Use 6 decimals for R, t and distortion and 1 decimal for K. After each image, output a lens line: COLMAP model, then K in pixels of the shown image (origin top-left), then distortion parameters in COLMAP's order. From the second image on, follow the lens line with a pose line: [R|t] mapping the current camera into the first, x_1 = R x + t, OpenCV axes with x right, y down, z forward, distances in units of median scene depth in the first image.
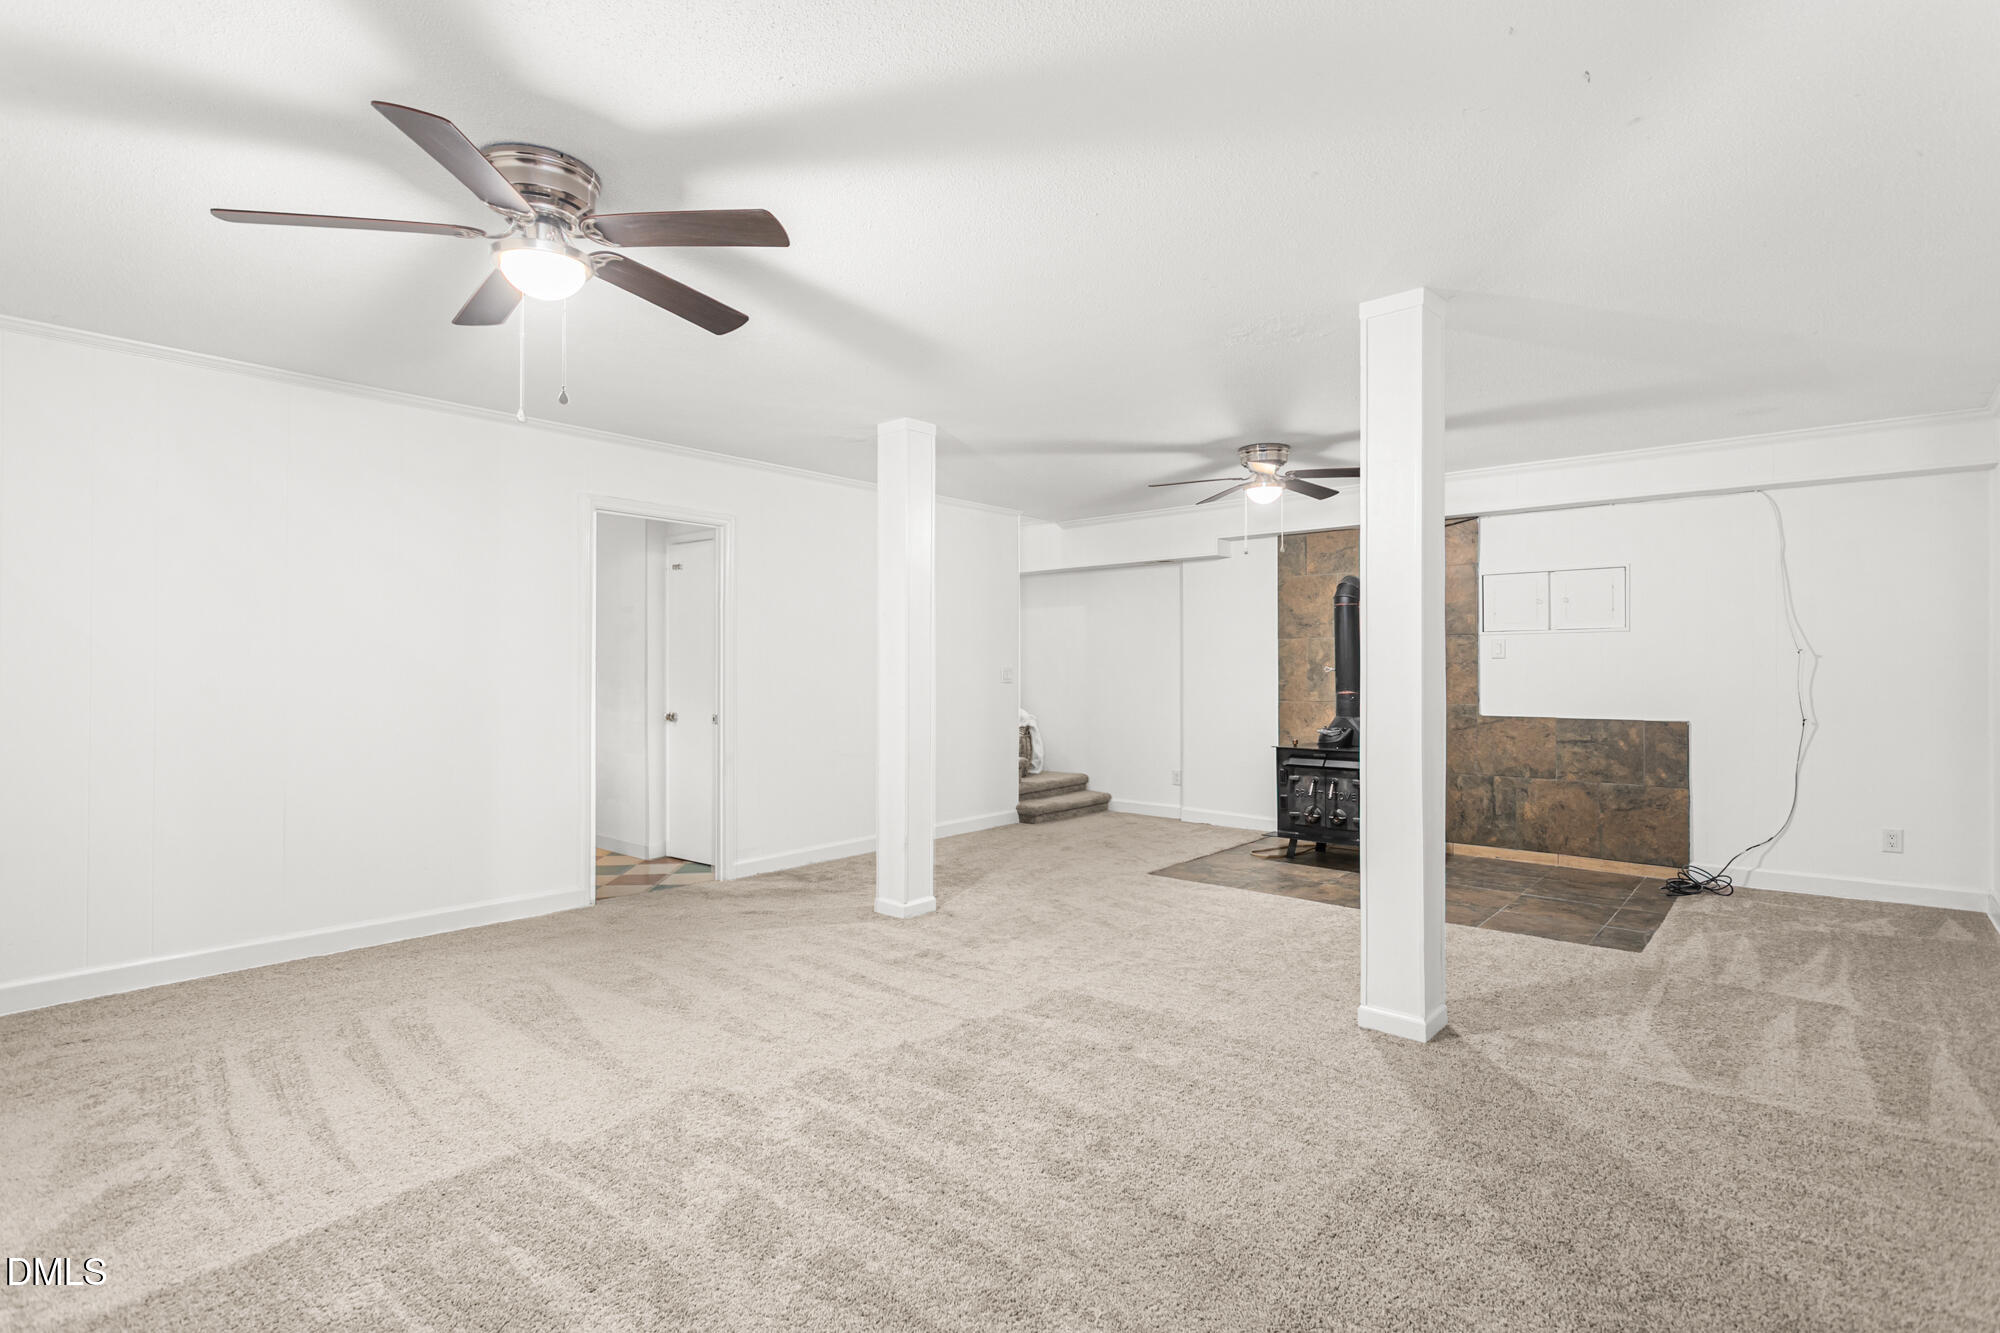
lens RADIAL K [[965.4, 0, 999.1], [0, 965.4, 670.9], [0, 0, 1]] dist [0.001204, 0.001440]
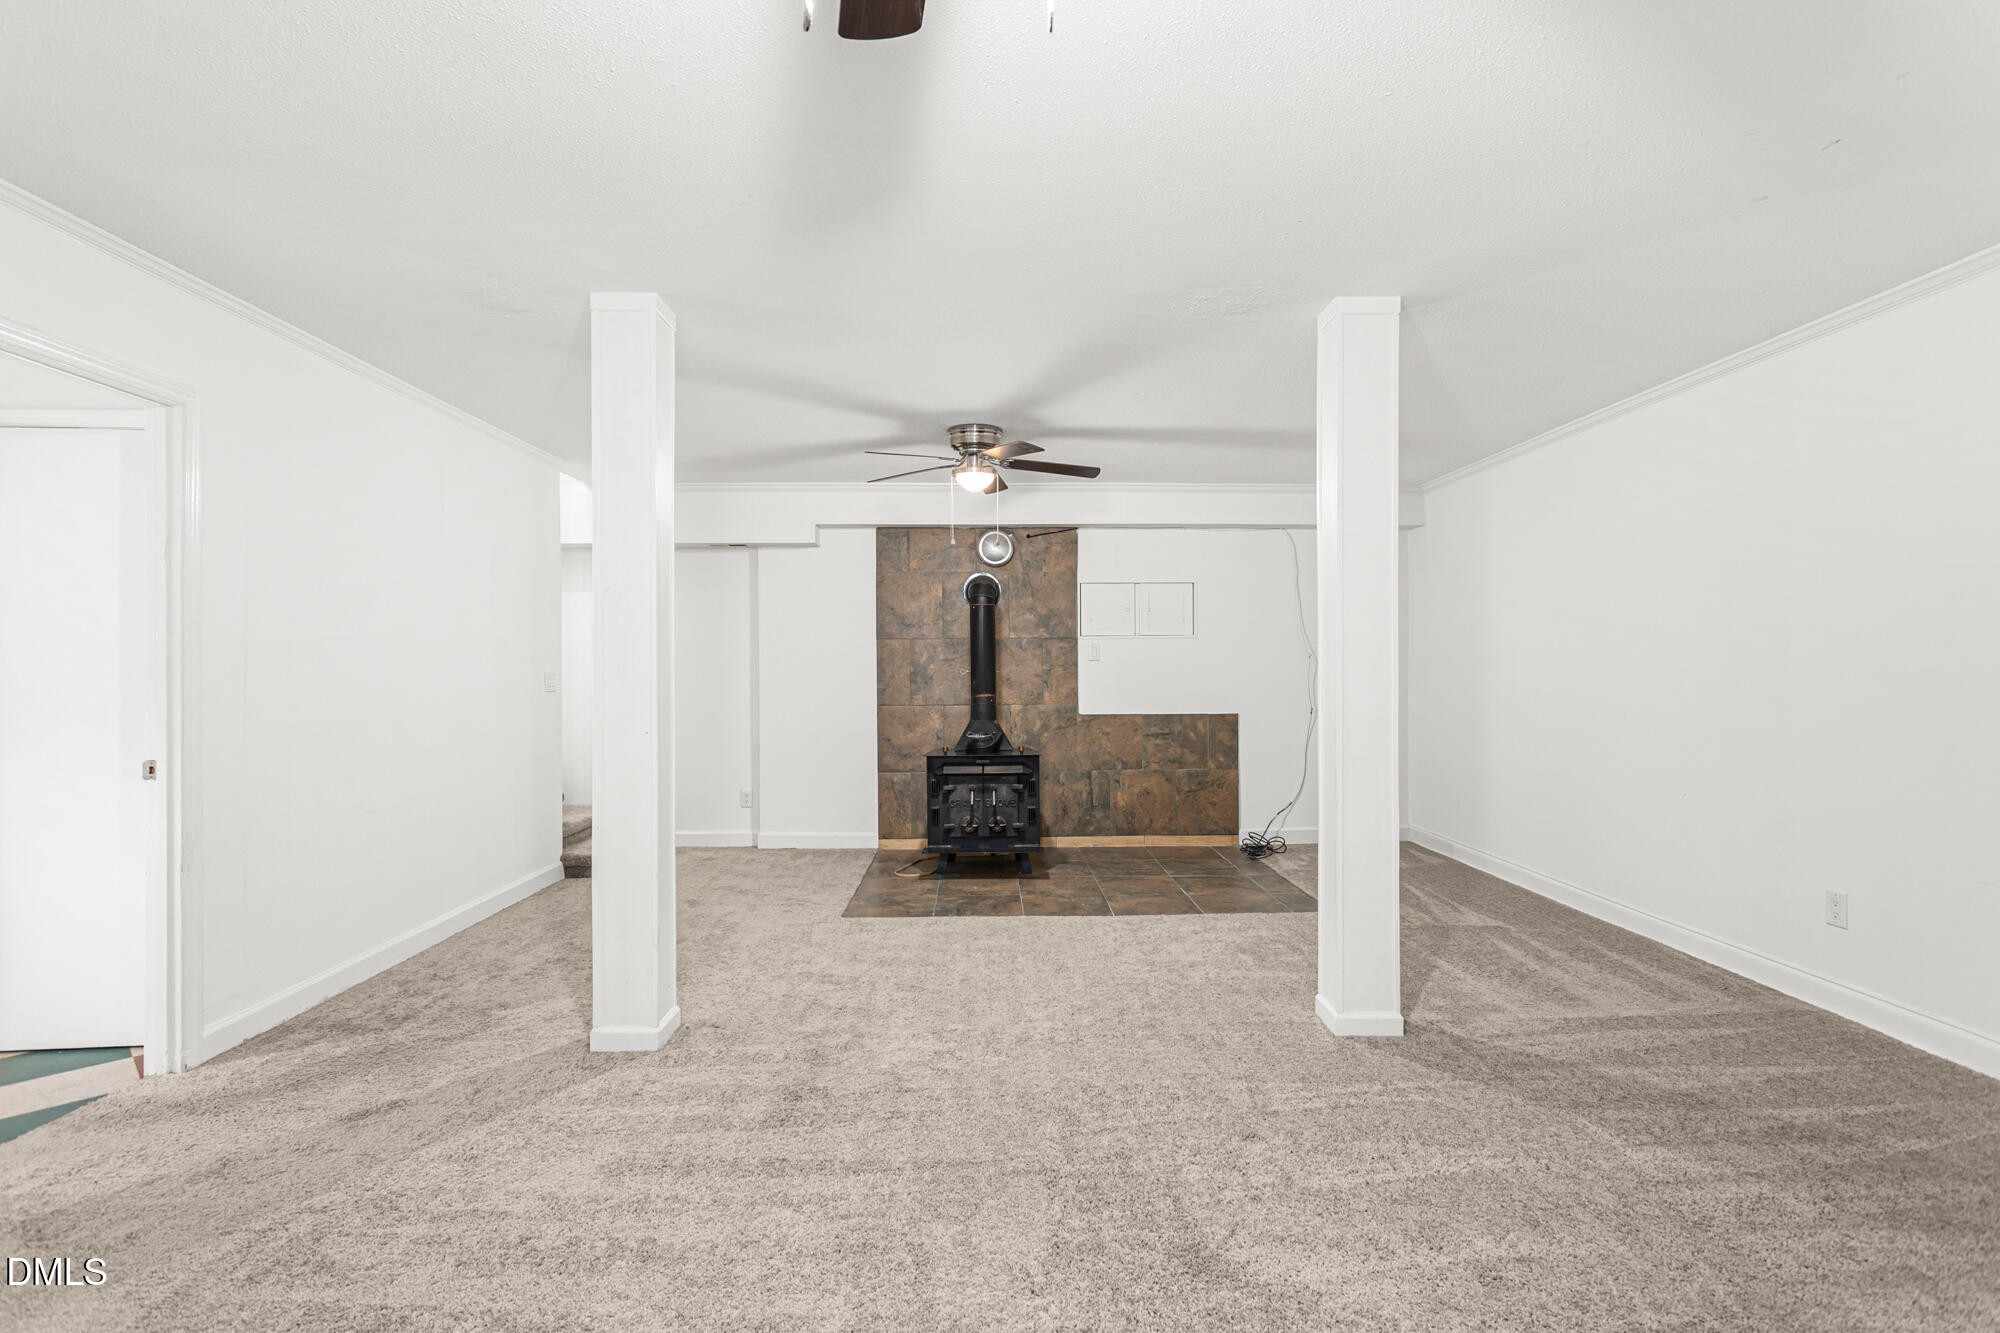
lens RADIAL K [[965.4, 0, 999.1], [0, 965.4, 670.9], [0, 0, 1]] dist [0.001204, 0.001440]
pose [[0.736831, -0.002771, 0.676071, -0.300749], [0.004685, 0.999989, -0.001008, -0.001230], [-0.676061, 0.003910, 0.736835, 0.285661]]
